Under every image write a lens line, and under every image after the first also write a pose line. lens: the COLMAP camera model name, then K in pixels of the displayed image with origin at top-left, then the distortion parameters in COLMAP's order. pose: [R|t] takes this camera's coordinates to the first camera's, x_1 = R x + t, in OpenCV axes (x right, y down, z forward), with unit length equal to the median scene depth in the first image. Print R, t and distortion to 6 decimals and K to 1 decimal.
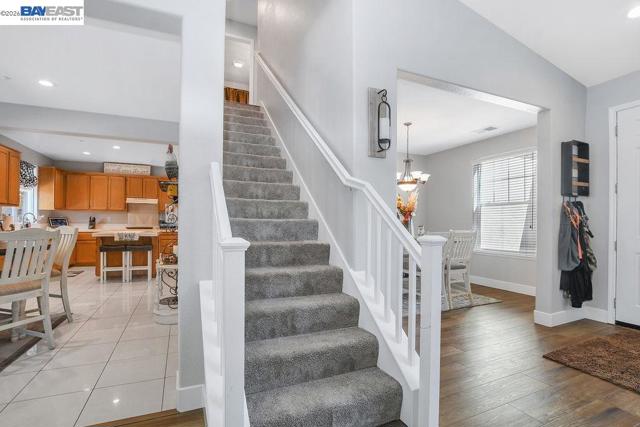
lens RADIAL K [[306.9, 0, 313.3], [0, 306.9, 222.1], [0, 0, 1]] dist [-0.027509, 0.004949]
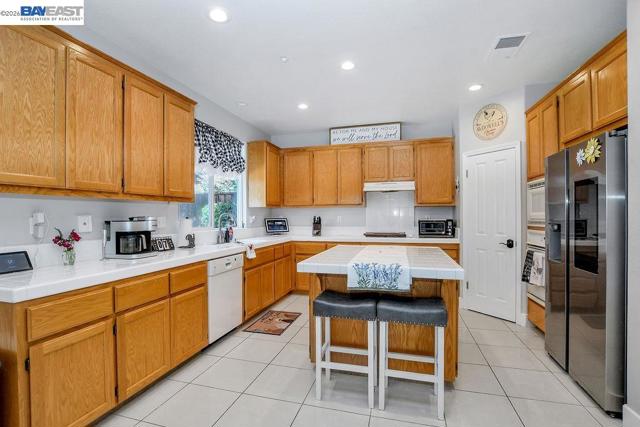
lens RADIAL K [[306.9, 0, 310.8], [0, 306.9, 218.7], [0, 0, 1]] dist [-0.027509, 0.004949]
pose [[0.767075, -0.010376, -0.641474, -0.376114], [0.017018, 0.999846, 0.004178, -0.017703], [0.641332, -0.014122, 0.767133, 0.574782]]
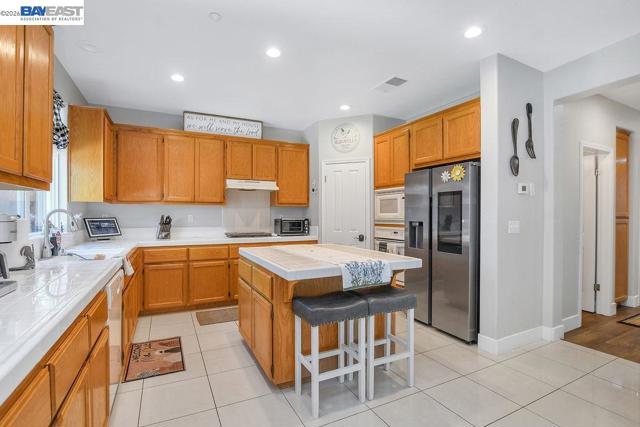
lens RADIAL K [[306.9, 0, 316.3], [0, 306.9, 216.4], [0, 0, 1]] dist [-0.027509, 0.004949]
pose [[0.998607, -0.010951, 0.051617, -0.578793], [0.010484, 0.999902, 0.009317, -0.020204], [-0.051714, -0.008763, 0.998623, 0.538525]]
